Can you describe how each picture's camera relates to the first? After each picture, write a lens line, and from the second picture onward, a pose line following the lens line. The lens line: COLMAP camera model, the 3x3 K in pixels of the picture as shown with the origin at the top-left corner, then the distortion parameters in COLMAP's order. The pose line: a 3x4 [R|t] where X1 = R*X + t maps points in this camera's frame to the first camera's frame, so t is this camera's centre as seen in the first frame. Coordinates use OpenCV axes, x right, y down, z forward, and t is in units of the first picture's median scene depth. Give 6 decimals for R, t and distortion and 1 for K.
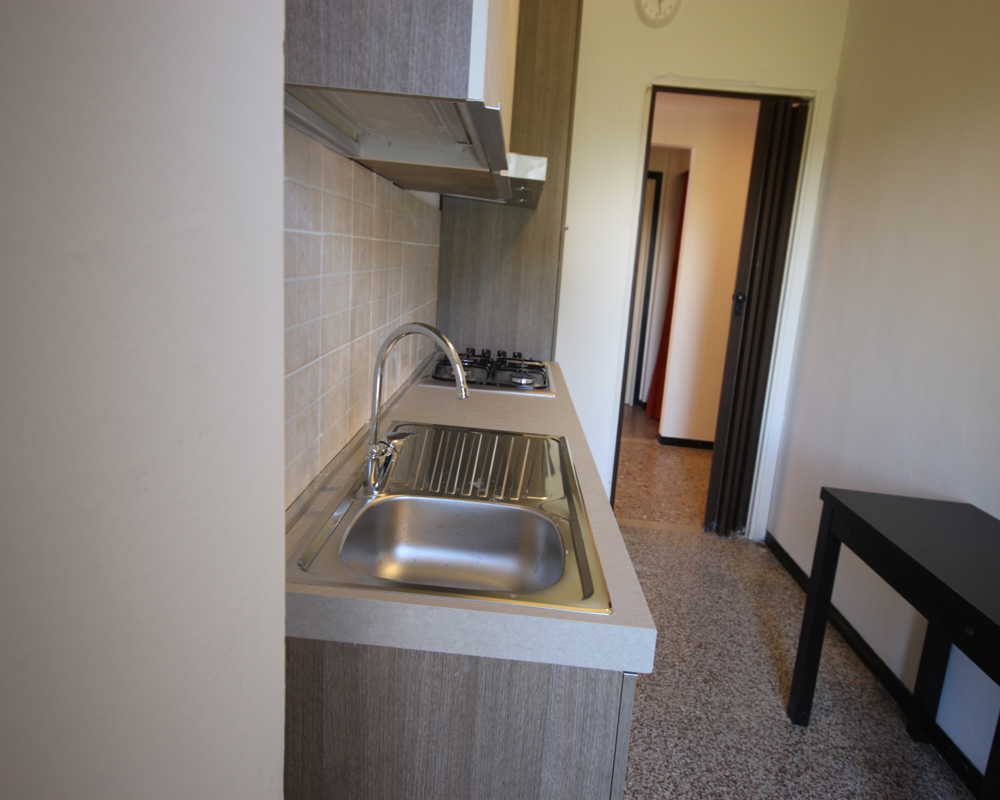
lens RADIAL K [[617.9, 0, 500.7], [0, 617.9, 374.4], [0, 0, 1]] dist [-0.002307, -0.000089]
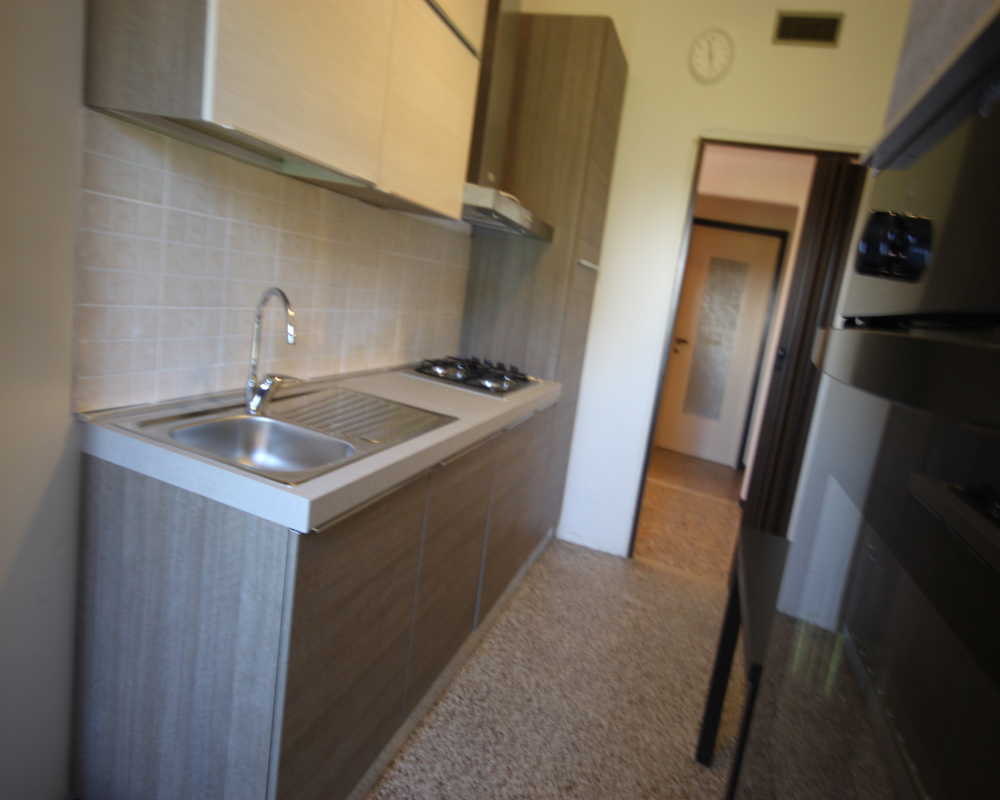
lens RADIAL K [[609.4, 0, 500.0], [0, 609.4, 400.0], [0, 0, 1]] dist [0.002265, -0.000040]
pose [[0.948038, 0.145816, -0.282775, 0.388908], [-0.156882, 0.987475, -0.016765, 0.055529], [0.276789, 0.060256, 0.959040, -0.082220]]
